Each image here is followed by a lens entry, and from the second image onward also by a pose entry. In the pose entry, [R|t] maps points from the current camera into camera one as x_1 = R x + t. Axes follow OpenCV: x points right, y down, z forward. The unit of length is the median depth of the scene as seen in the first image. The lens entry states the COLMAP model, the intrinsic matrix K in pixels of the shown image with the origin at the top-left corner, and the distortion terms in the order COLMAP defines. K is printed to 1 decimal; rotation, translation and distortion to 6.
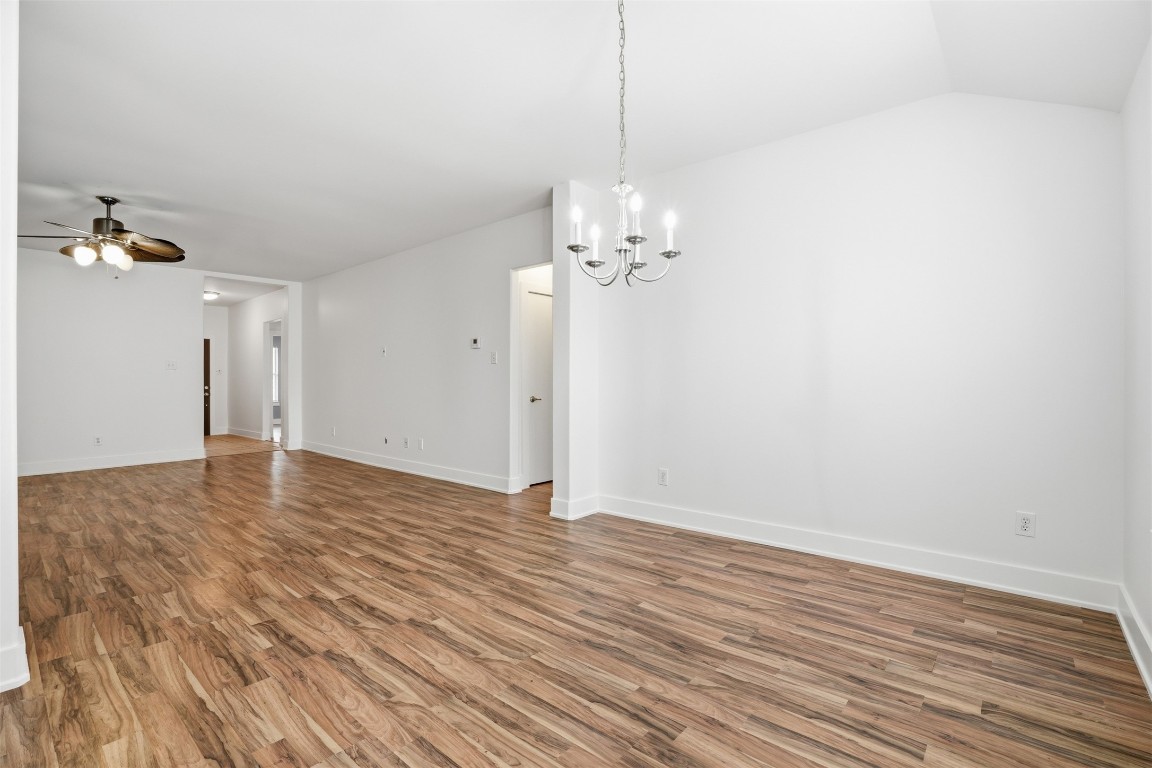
lens RADIAL K [[534.2, 0, 576.0], [0, 534.2, 384.0], [0, 0, 1]] dist [-0.063464, 0.023425]
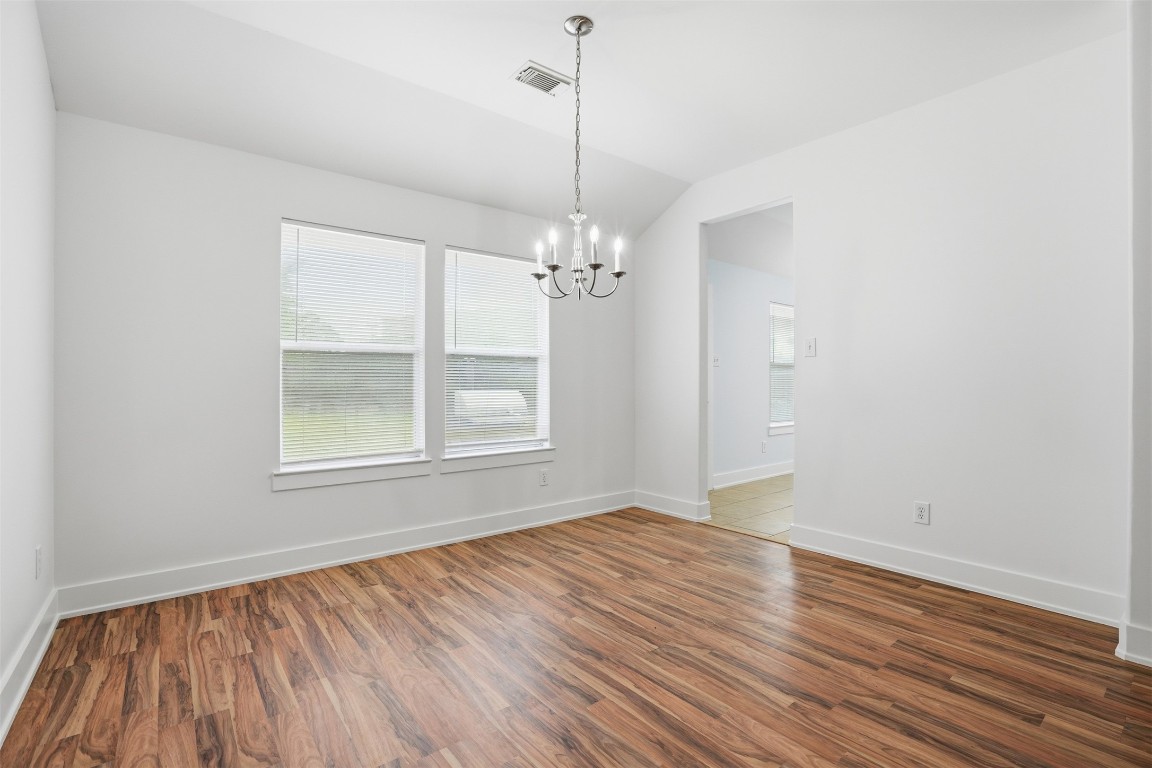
lens RADIAL K [[534.2, 0, 576.0], [0, 534.2, 384.0], [0, 0, 1]] dist [-0.063464, 0.023425]
pose [[-0.982799, -0.000210, 0.184680, -0.119073], [0.001170, 0.999972, 0.007361, -0.011111], [-0.184677, 0.007451, -0.982771, 2.066919]]
